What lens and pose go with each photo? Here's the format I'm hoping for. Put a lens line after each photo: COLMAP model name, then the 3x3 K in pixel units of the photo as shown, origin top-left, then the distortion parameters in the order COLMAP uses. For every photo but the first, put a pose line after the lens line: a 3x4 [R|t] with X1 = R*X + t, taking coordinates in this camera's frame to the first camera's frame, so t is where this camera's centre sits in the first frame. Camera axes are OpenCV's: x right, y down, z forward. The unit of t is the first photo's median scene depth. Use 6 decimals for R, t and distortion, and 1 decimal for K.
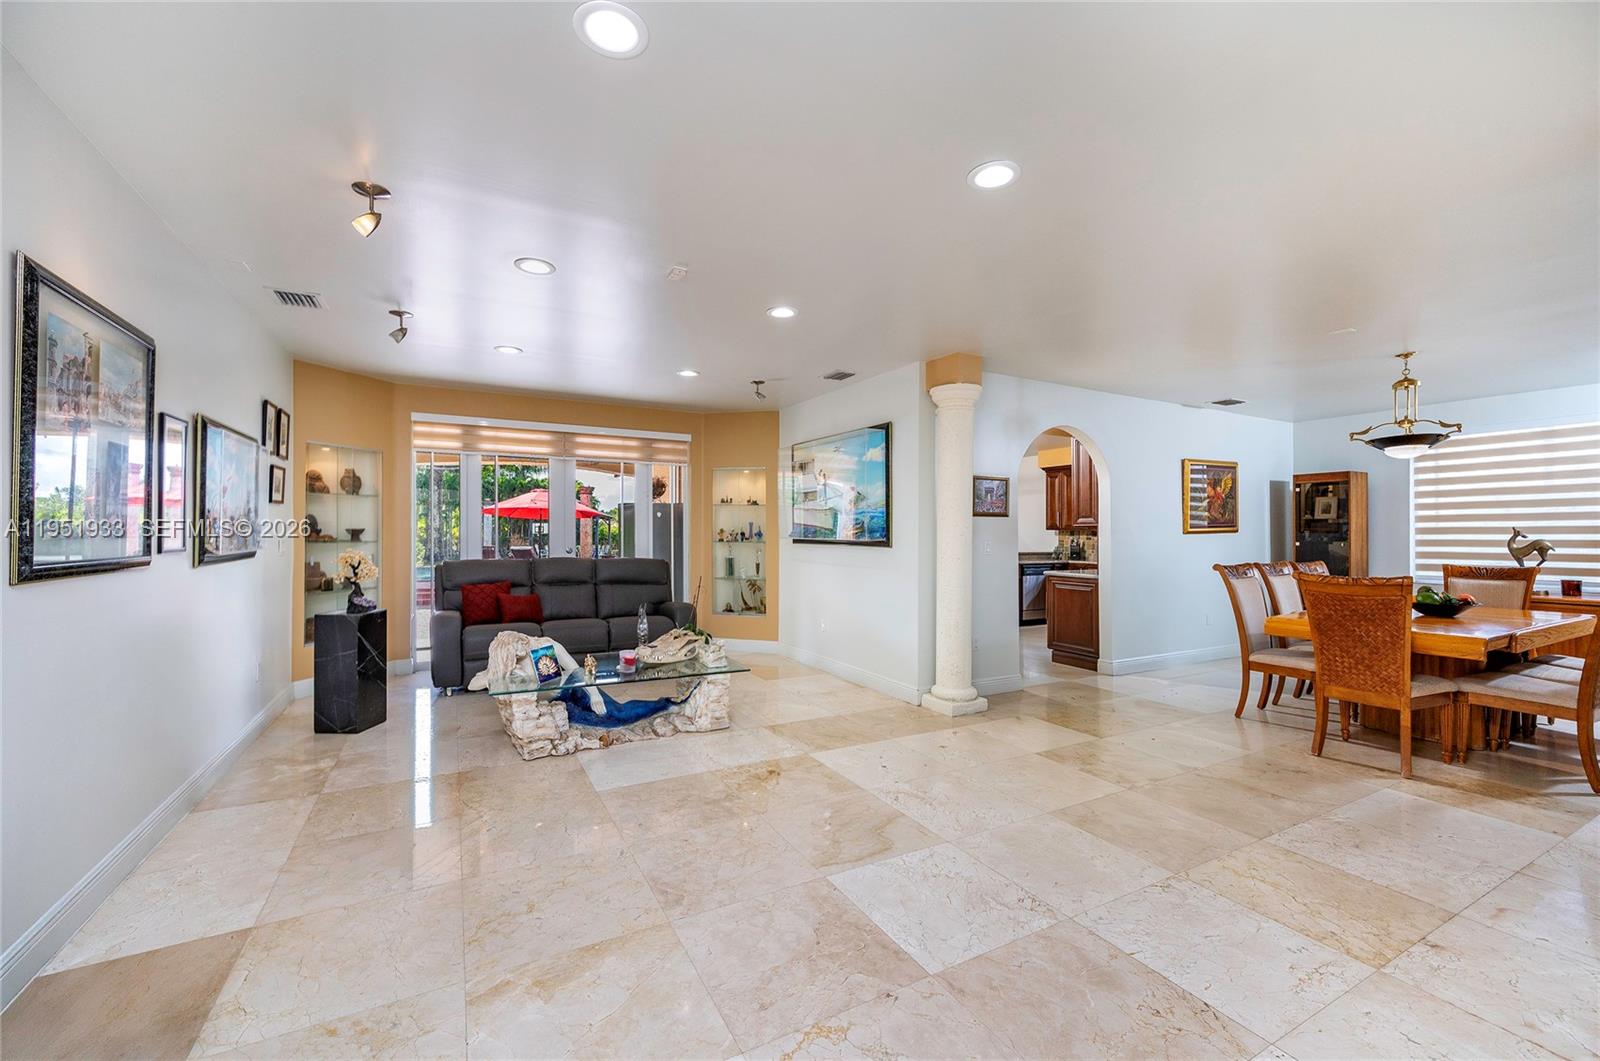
lens RADIAL K [[655.4, 0, 779.1], [0, 655.4, 524.4], [0, 0, 1]] dist [0.002168, 0.000391]
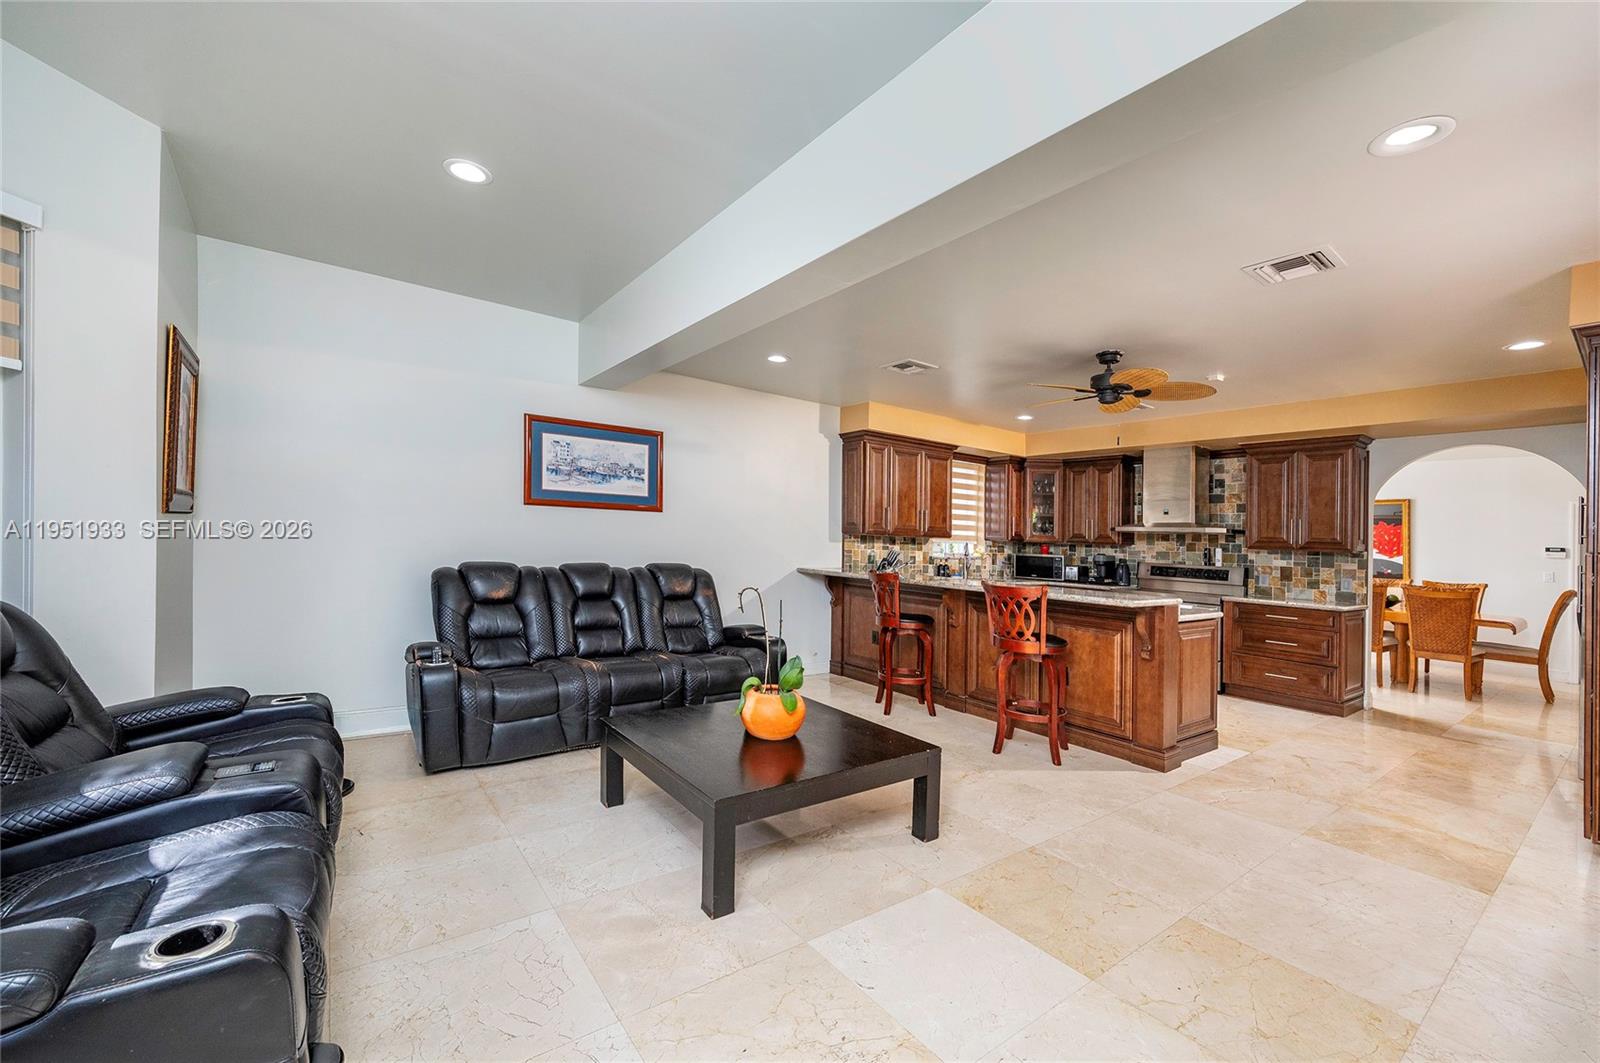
lens RADIAL K [[655.4, 0, 779.1], [0, 655.4, 525.4], [0, 0, 1]] dist [0.002168, 0.000391]
pose [[-0.170052, 0.005649, 0.985419, -0.294865], [-0.051795, 0.998550, -0.014662, 0.022786], [-0.984073, -0.053533, -0.169513, 2.004083]]
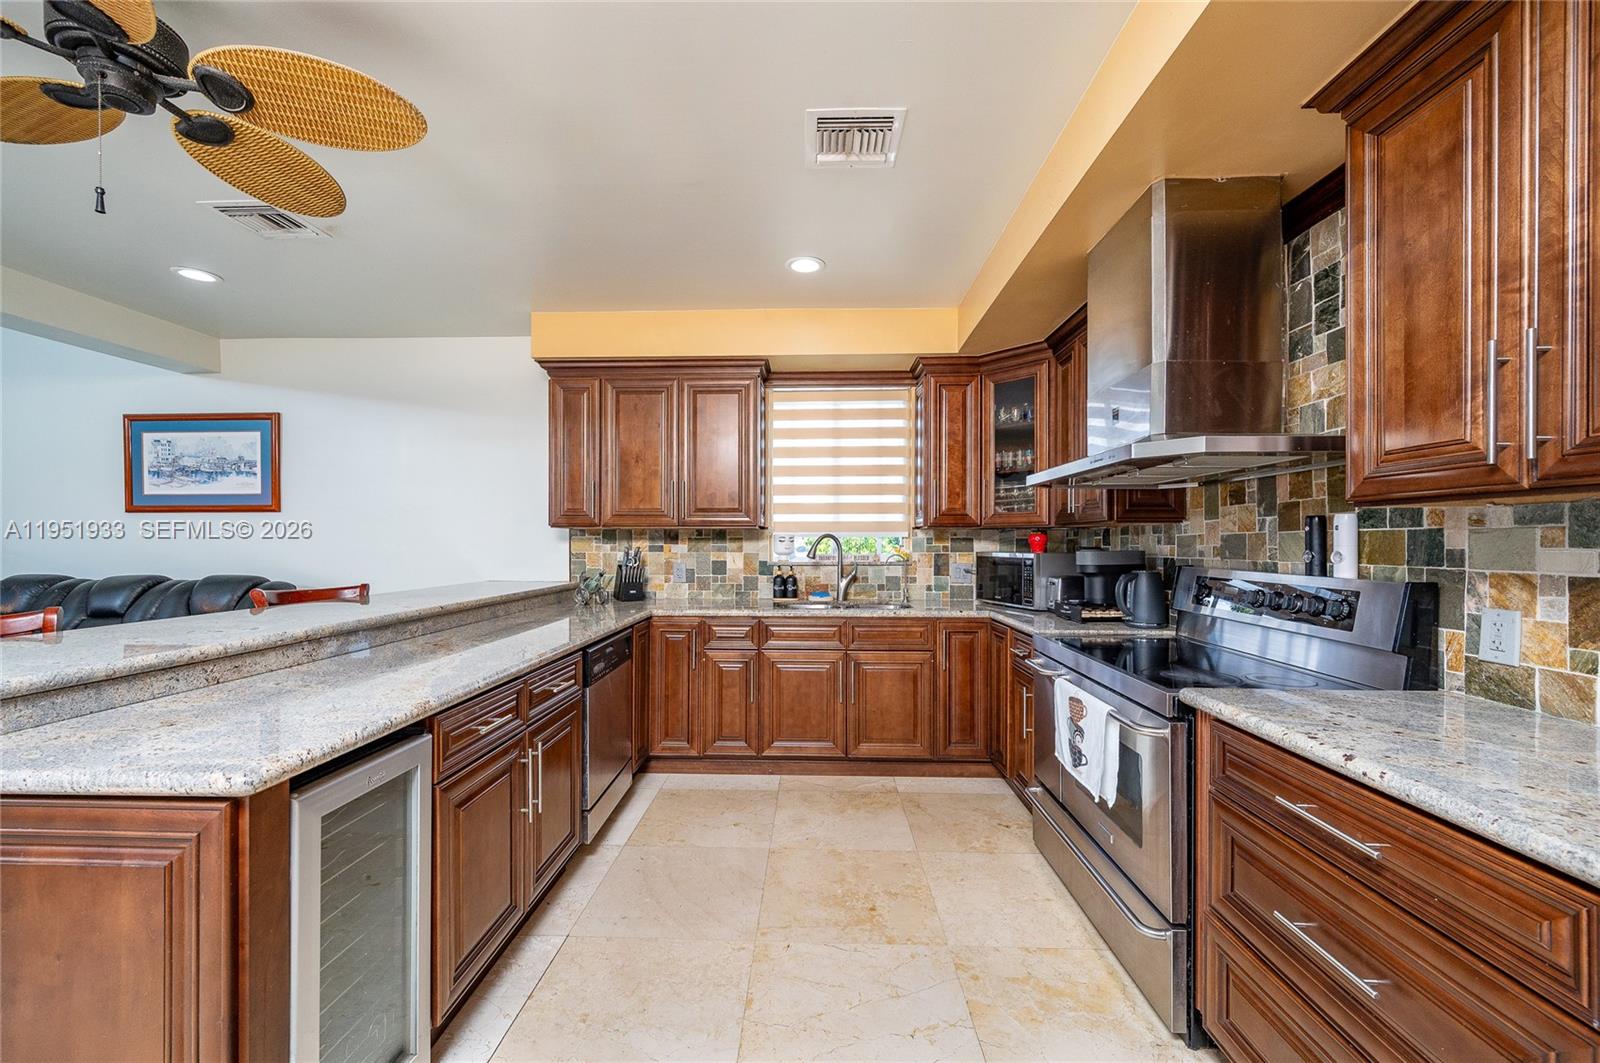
lens RADIAL K [[630.3, 0, 806.4], [0, 630.3, 543.4], [0, 0, 1]] dist [0.003292, 0.000144]
pose [[0.477606, -0.007287, 0.878544, 0.268935], [-0.009828, 0.999859, 0.013636, 0.019221], [-0.878519, -0.015147, 0.477467, 1.183409]]
